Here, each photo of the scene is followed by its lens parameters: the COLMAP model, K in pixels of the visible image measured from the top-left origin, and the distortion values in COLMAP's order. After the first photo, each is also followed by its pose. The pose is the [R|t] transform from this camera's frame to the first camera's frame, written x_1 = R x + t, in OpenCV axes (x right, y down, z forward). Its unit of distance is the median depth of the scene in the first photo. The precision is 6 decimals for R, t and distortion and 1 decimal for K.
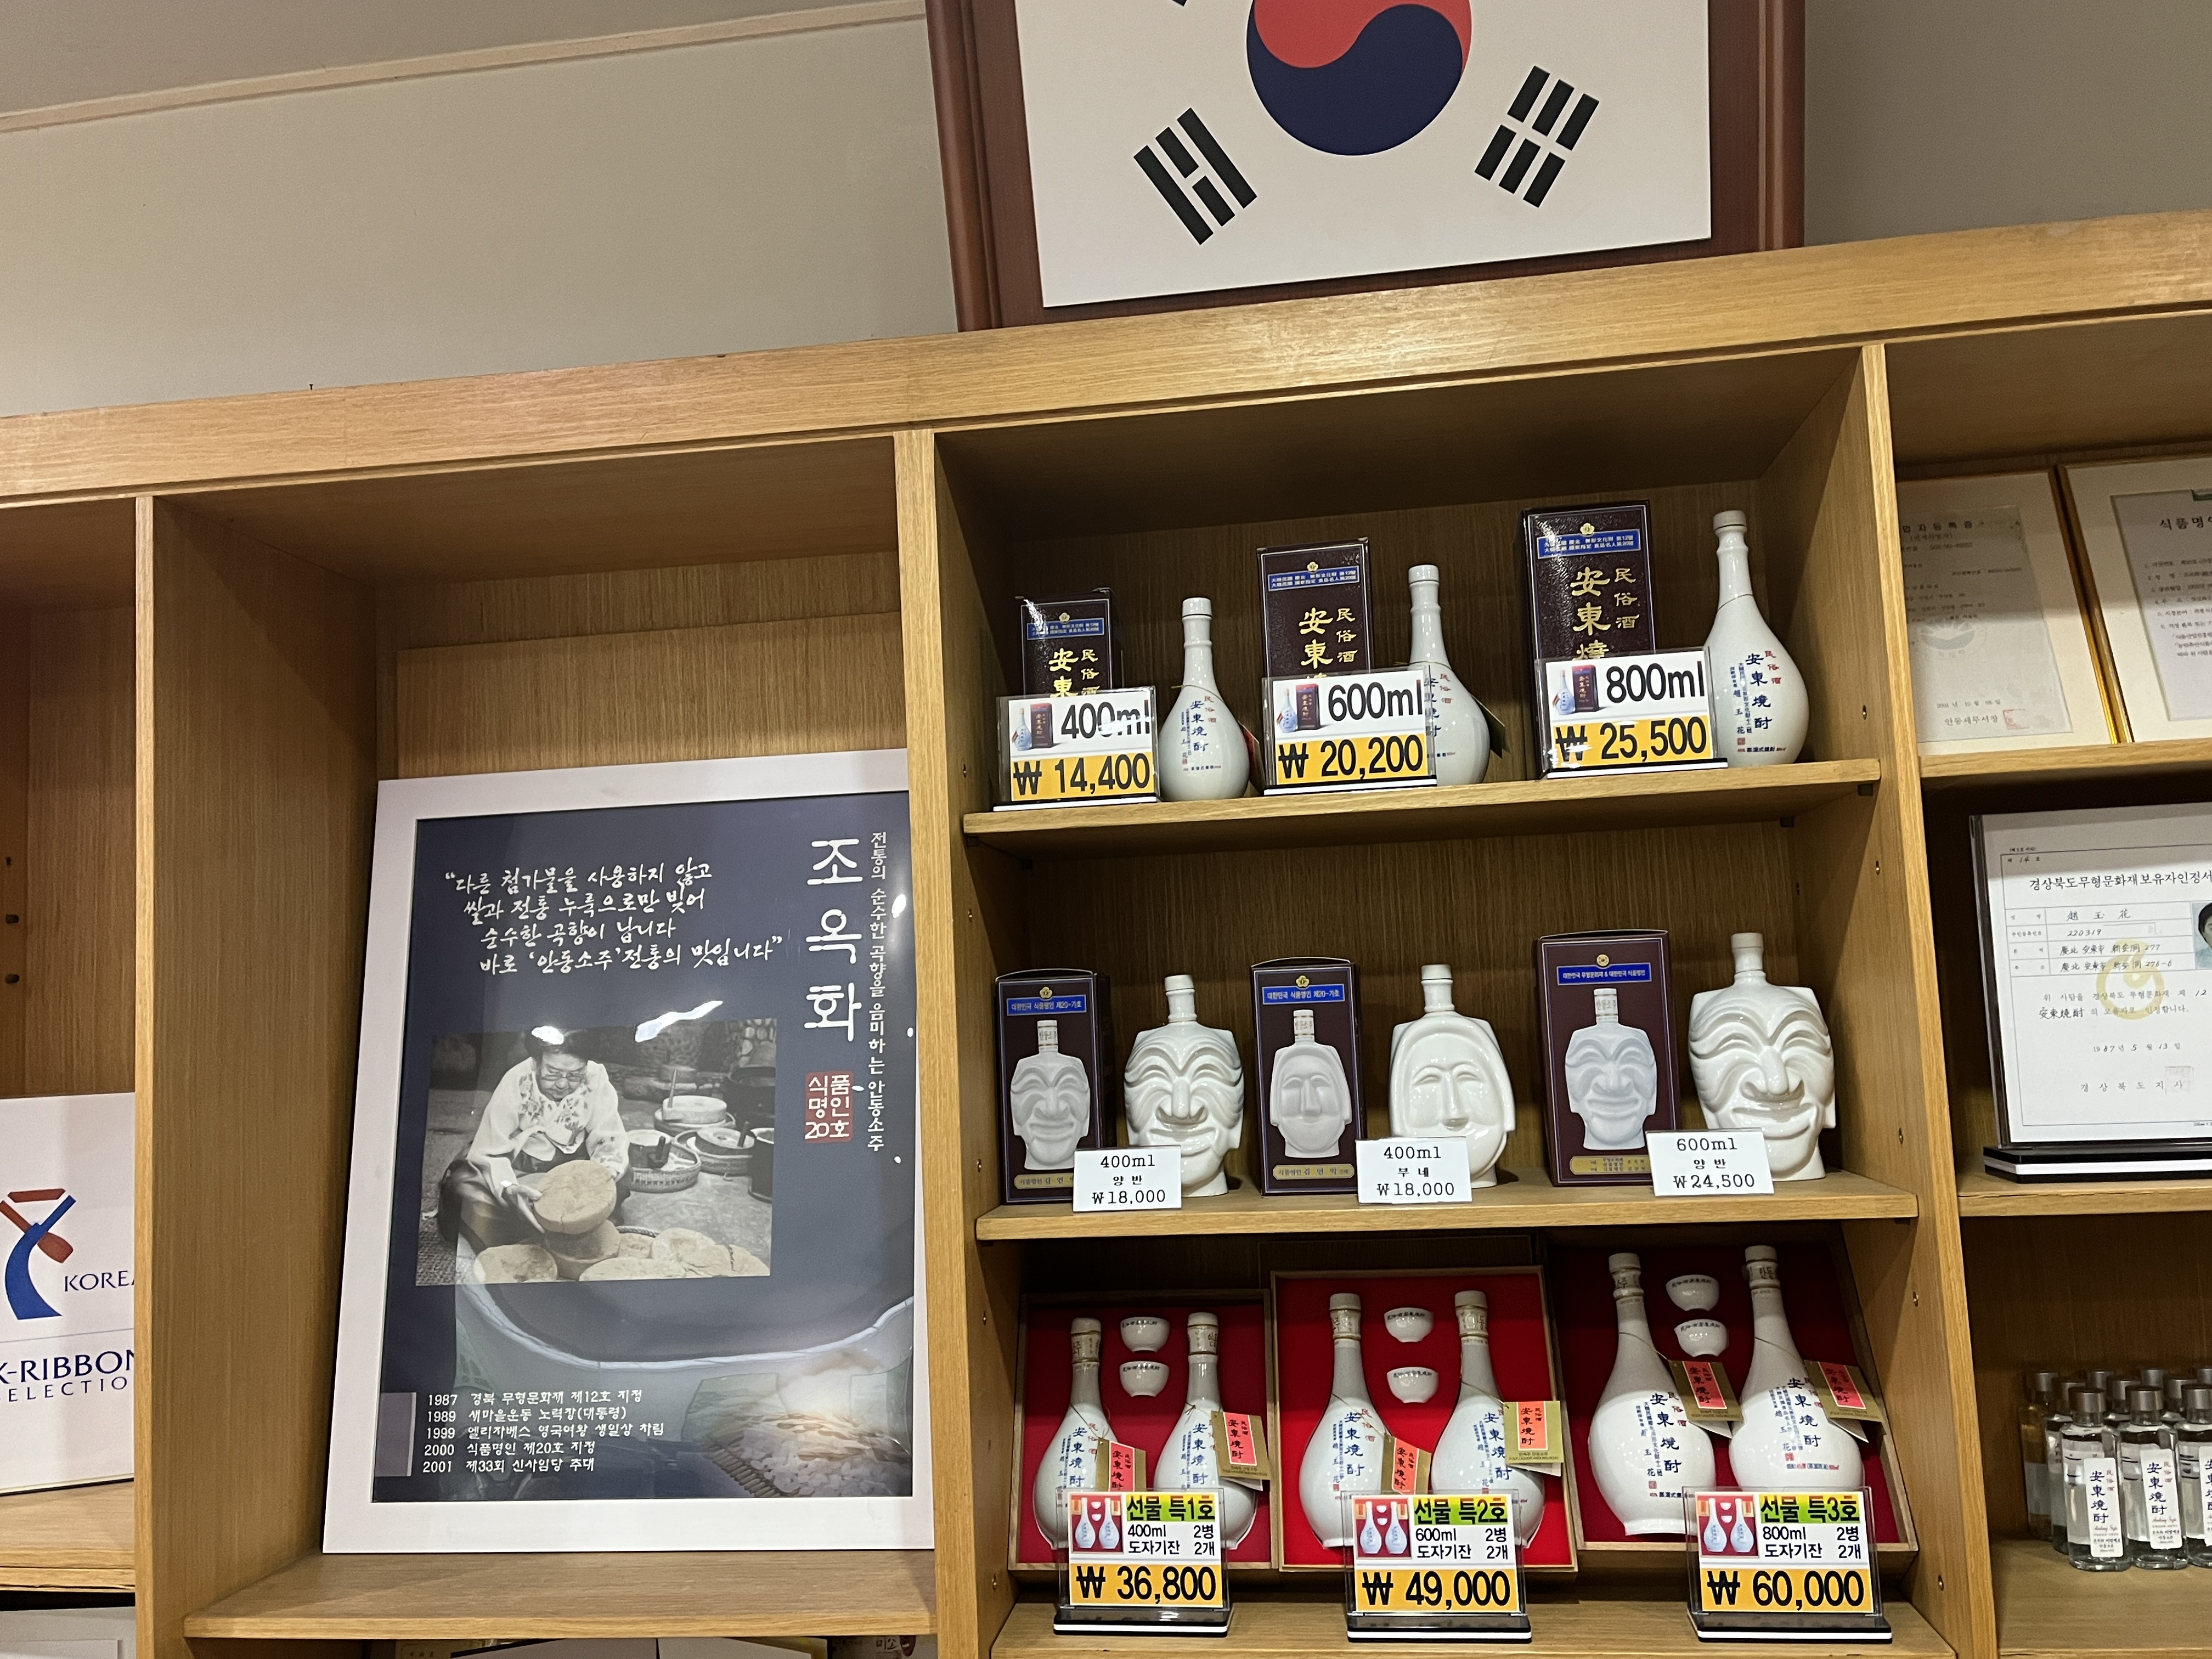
lens RADIAL K [[1728.2, 0, 1107.5], [0, 1728.2, 833.8], [0, 0, 1]] dist [0.027527, 0.007385]
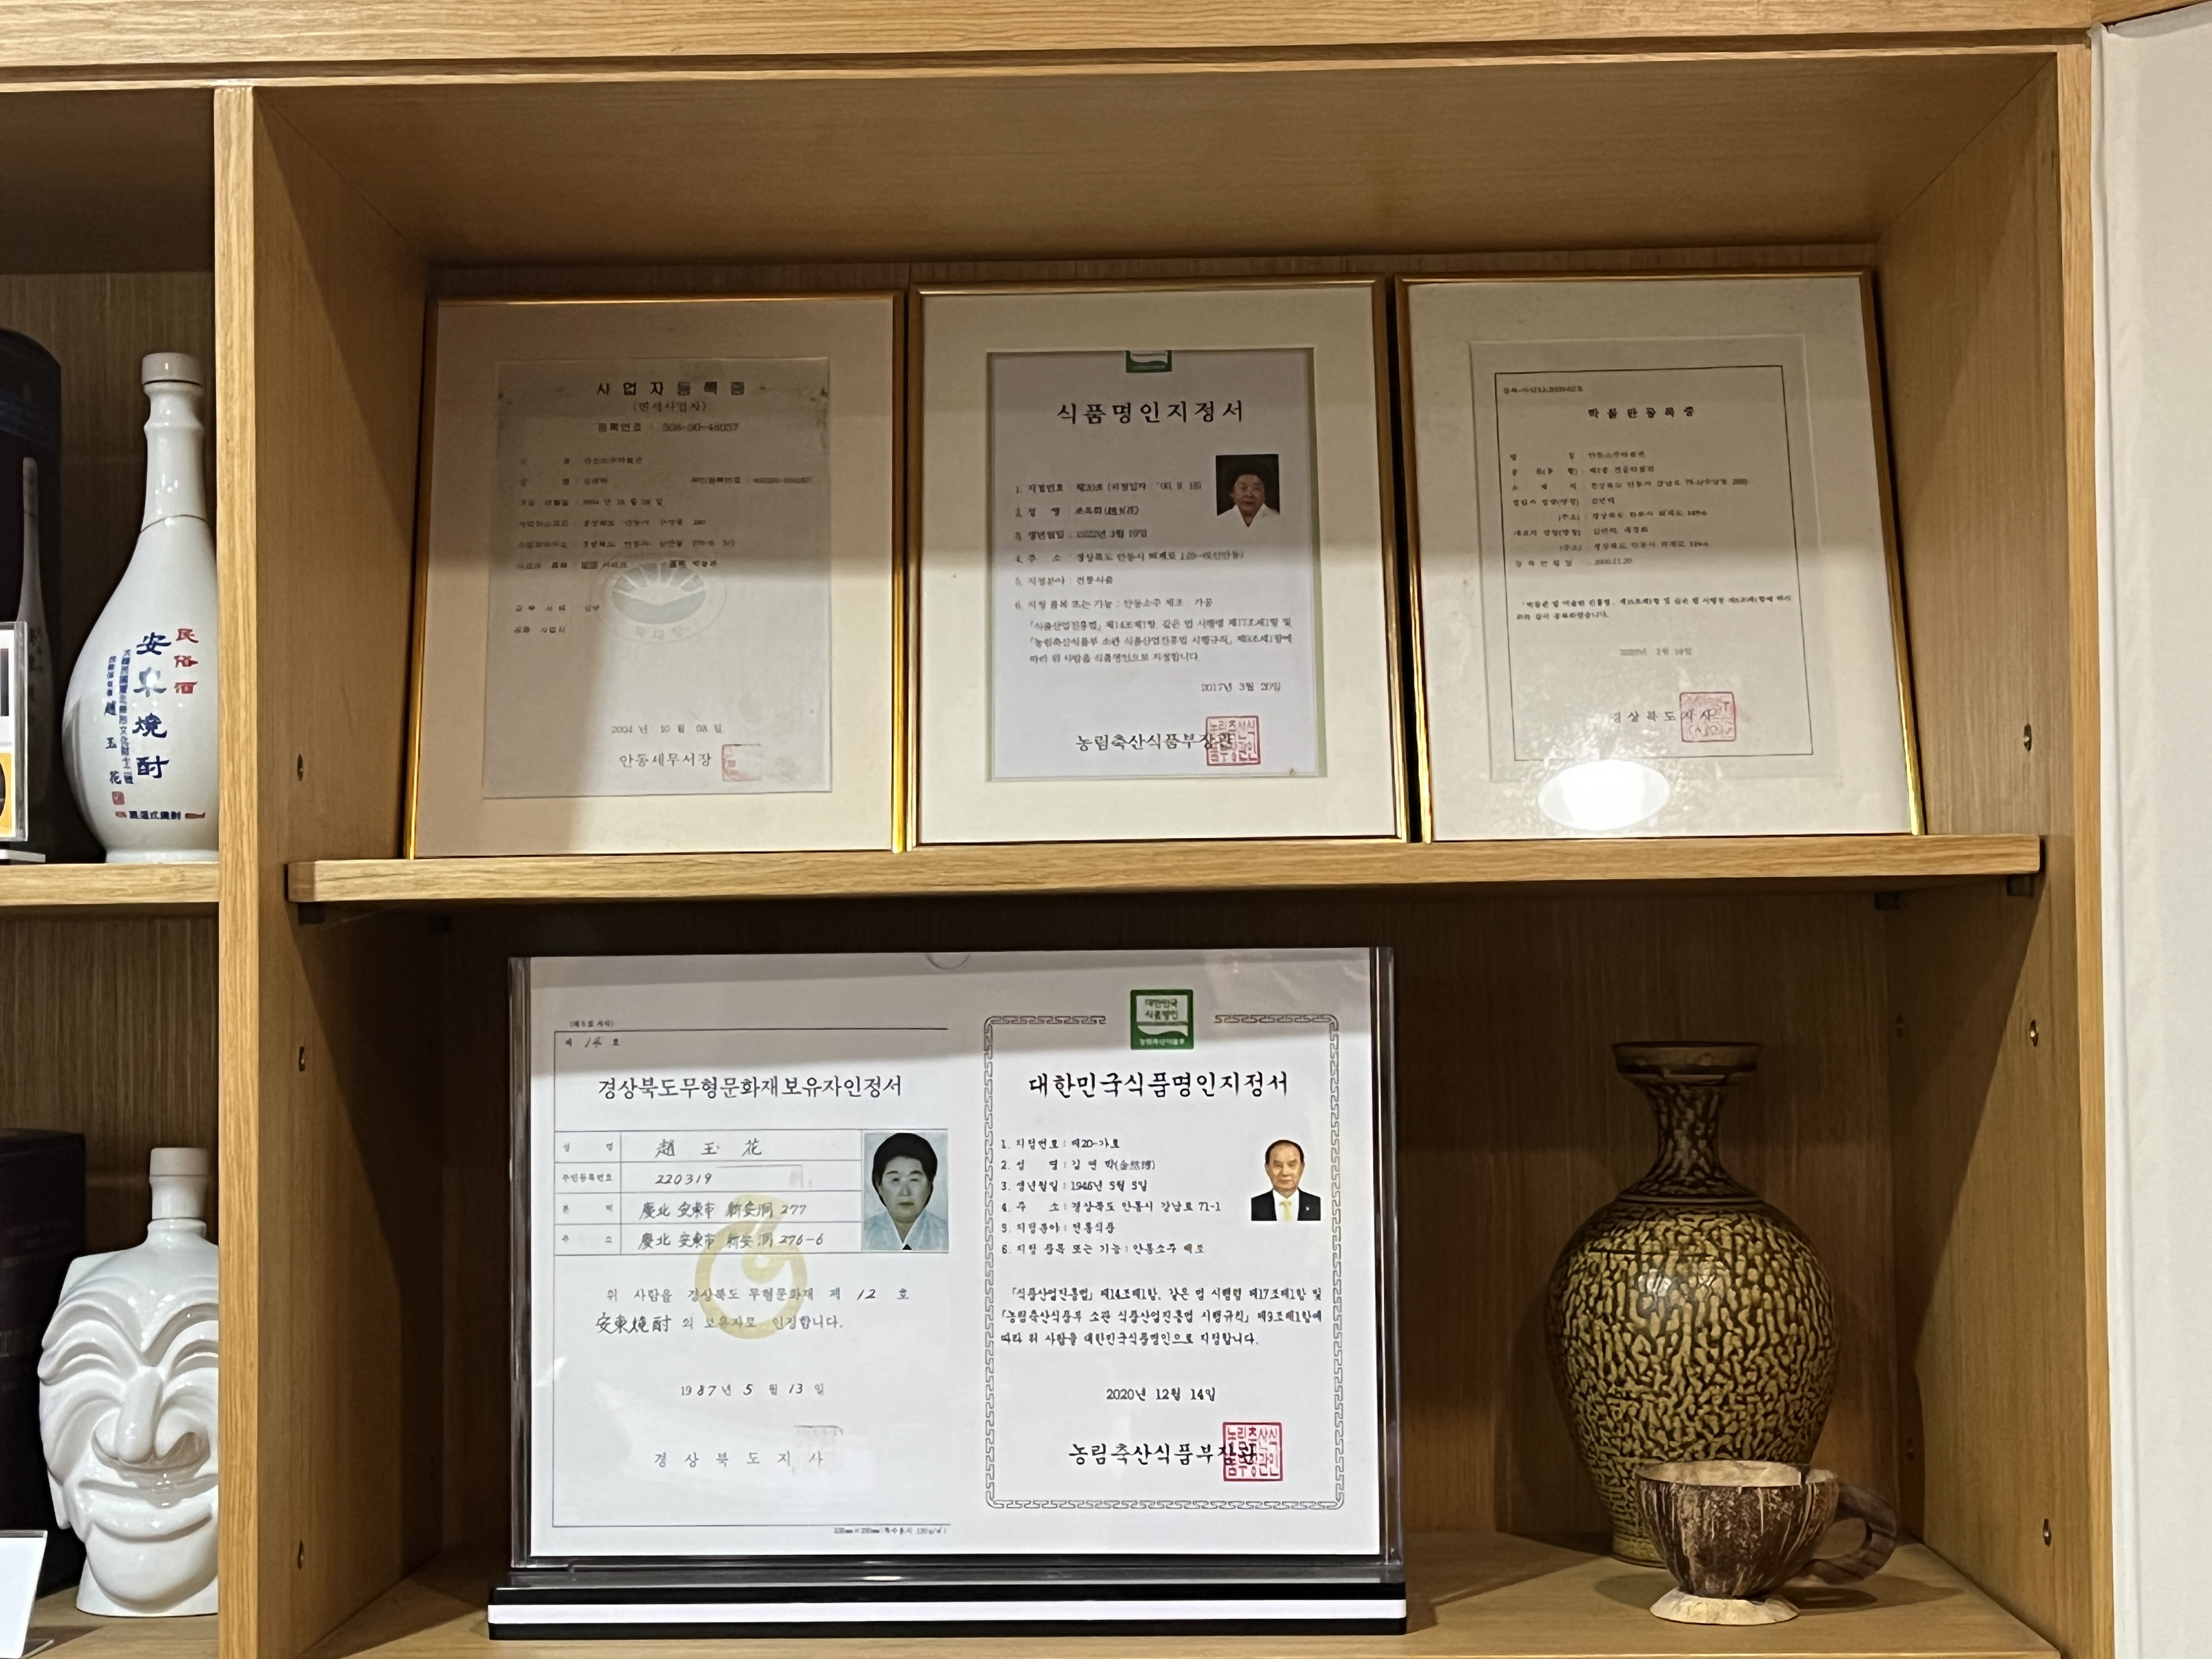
lens RADIAL K [[3328.7, 0, 1105.7], [0, 3328.7, 827.0], [0, 0, 1]] dist [0.108871, 0.000000]
pose [[0.993664, 0.039334, 0.105286, 0.568310], [-0.045221, 0.997510, 0.054121, -0.115978], [-0.102895, -0.058539, 0.992968, -0.055977]]
